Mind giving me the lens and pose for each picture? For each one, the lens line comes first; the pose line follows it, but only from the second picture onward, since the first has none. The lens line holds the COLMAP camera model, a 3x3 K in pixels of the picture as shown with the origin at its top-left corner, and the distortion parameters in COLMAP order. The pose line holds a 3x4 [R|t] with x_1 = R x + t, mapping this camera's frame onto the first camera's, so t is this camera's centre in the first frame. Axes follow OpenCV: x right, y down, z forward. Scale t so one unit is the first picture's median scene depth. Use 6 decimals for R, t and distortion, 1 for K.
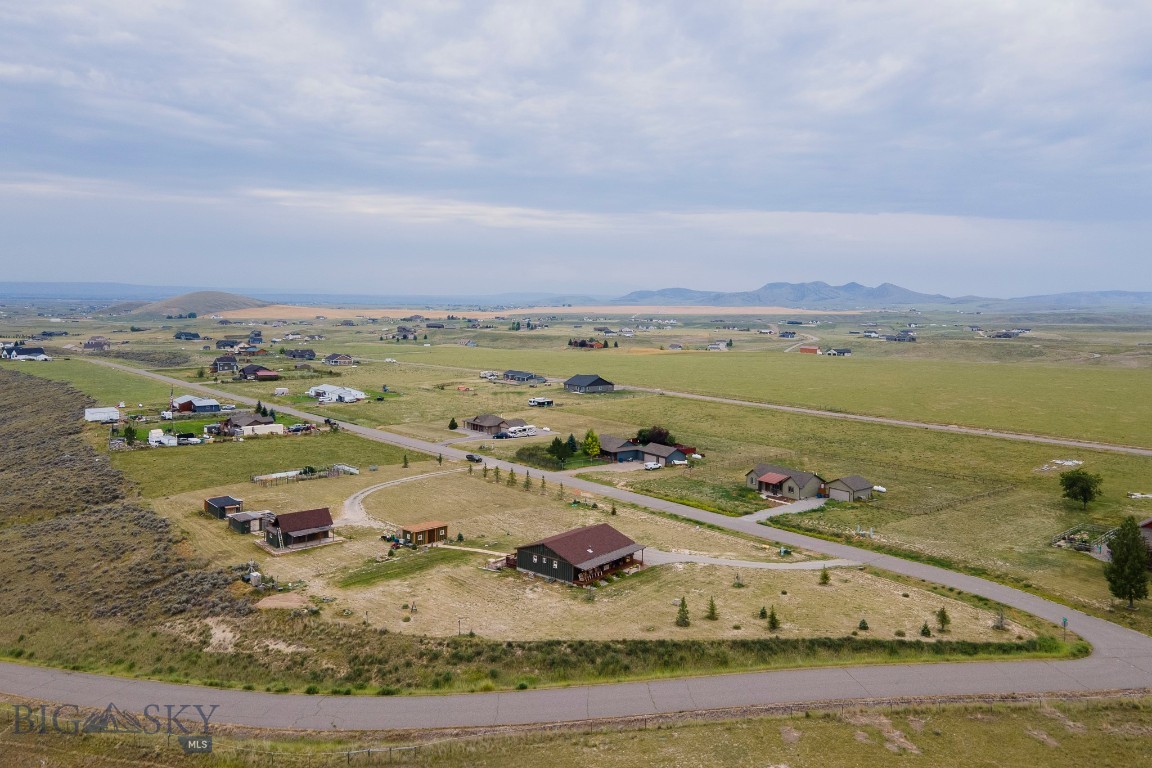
lens RADIAL K [[868.2, 0, 579.2], [0, 868.2, 339.7], [0, 0, 1]] dist [0.023270, 0.044845]
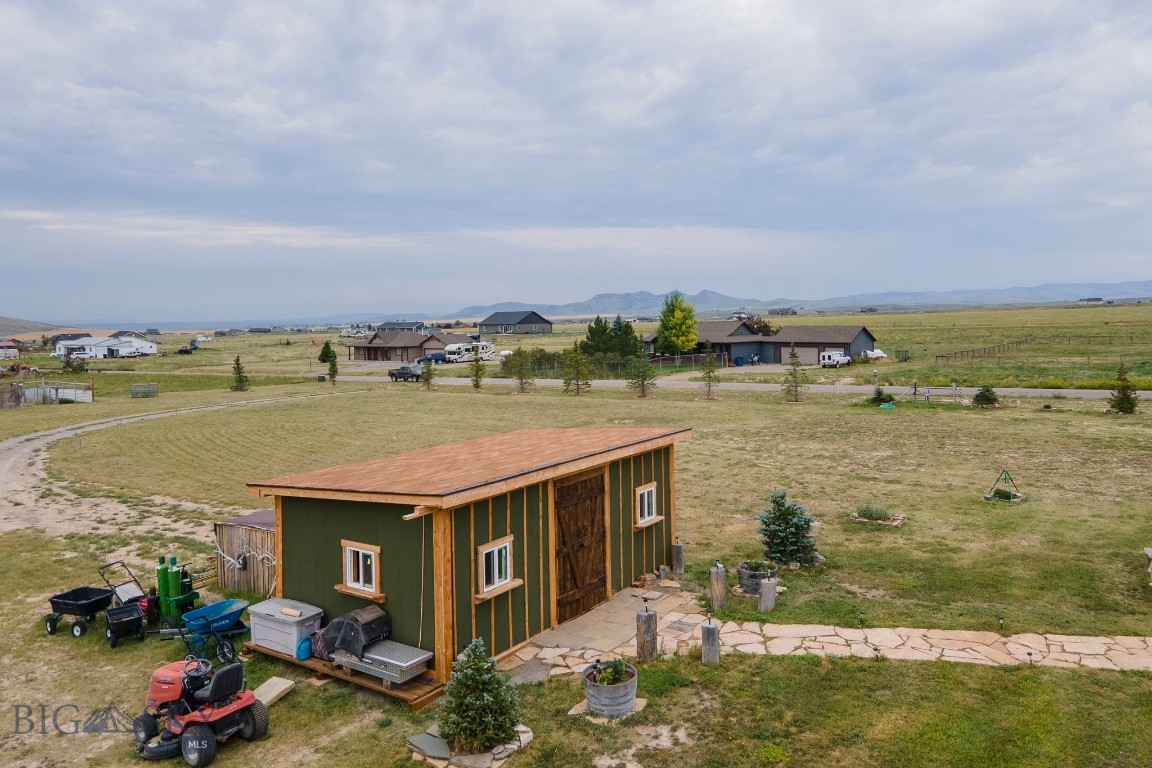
lens RADIAL K [[845.1, 0, 572.7], [0, 845.1, 318.4], [0, 0, 1]] dist [0.010009, 0.043282]
pose [[0.980181, -0.039493, 0.194128, -0.187013], [0.048842, 0.997854, -0.043606, 0.201892], [-0.191989, 0.052223, 0.980007, 0.893547]]
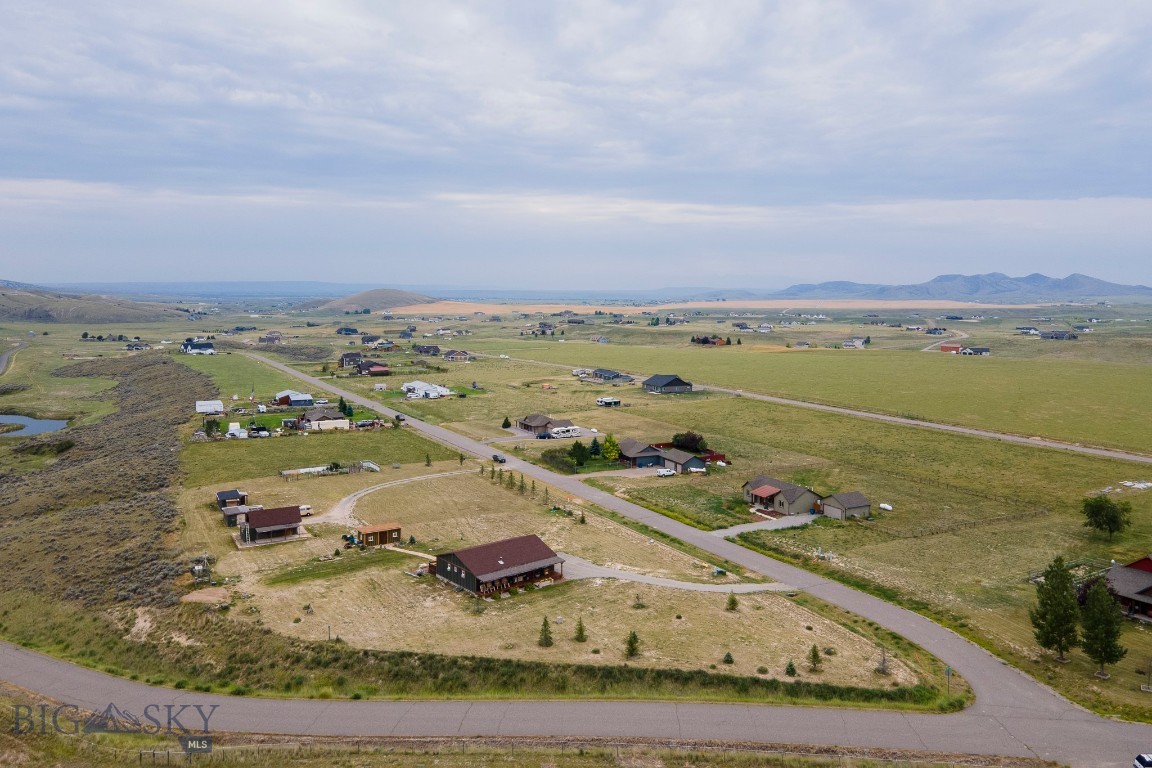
lens RADIAL K [[850.0, 0, 577.5], [0, 850.0, 333.3], [0, 0, 1]] dist [0.029603, 0.034750]
pose [[0.981622, 0.003082, -0.190811, 0.250985], [-0.003024, 0.999995, 0.000594, -0.020783], [0.190812, -0.000006, 0.981627, 0.038511]]
